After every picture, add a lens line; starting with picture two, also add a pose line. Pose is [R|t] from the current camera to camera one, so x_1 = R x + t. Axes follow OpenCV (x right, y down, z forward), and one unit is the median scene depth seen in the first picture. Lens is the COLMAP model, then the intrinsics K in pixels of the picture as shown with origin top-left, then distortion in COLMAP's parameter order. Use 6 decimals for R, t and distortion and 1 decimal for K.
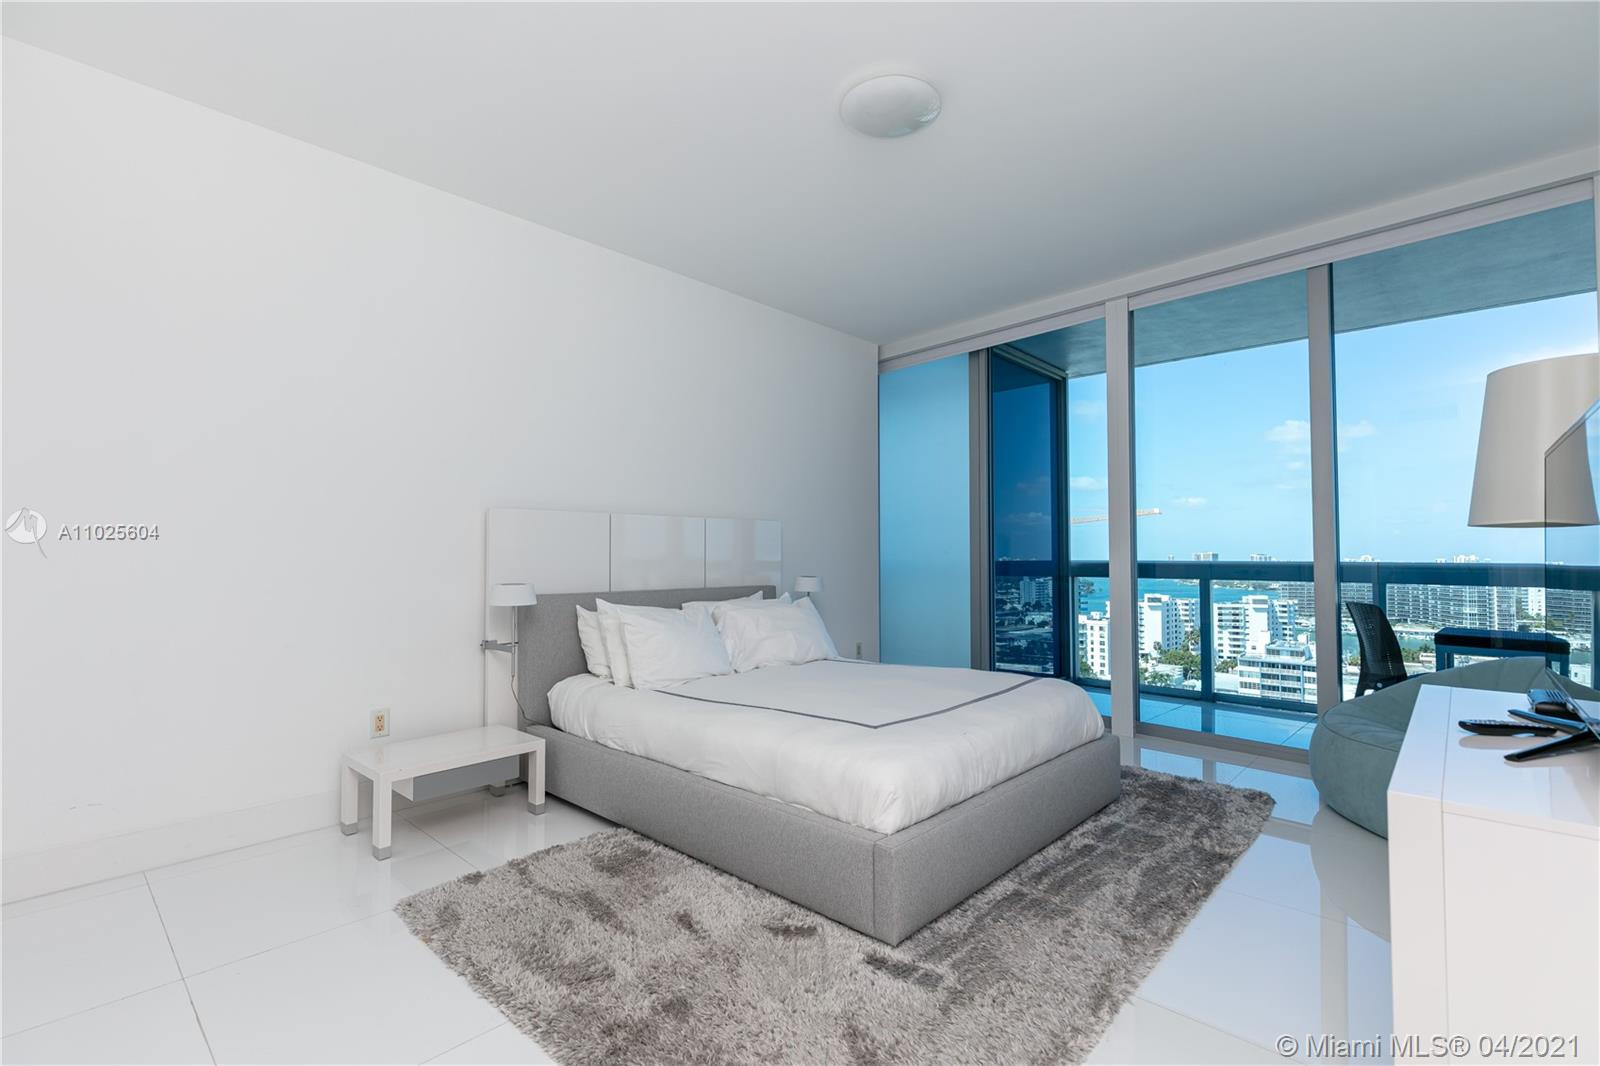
lens RADIAL K [[719.8, 0, 800.0], [0, 719.8, 533.0], [0, 0, 1]] dist [0.001169, 0.000205]
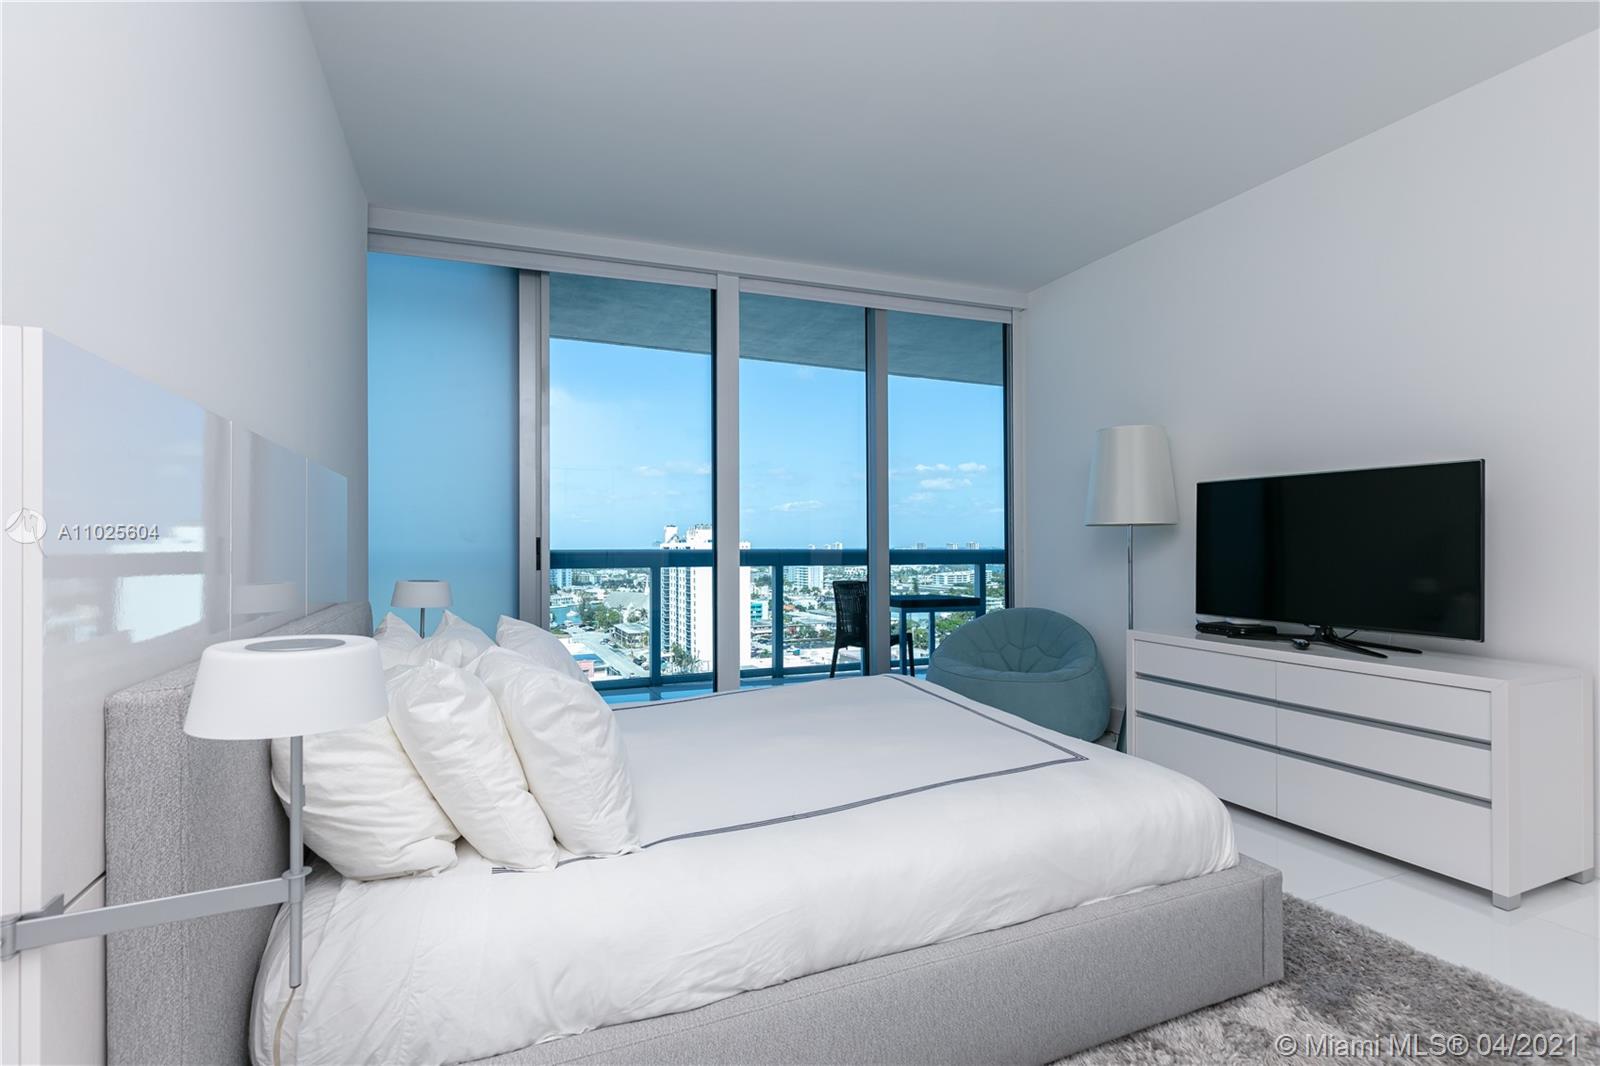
lens RADIAL K [[739.8, 0, 800.0], [0, 739.8, 533.0], [0, 0, 1]] dist [0.000132, 0.000003]
pose [[0.409960, 0.012802, 0.912014, -0.474581], [-0.027636, 0.999617, -0.001609, 0.017765], [-0.911685, -0.024545, 0.410157, 0.585250]]
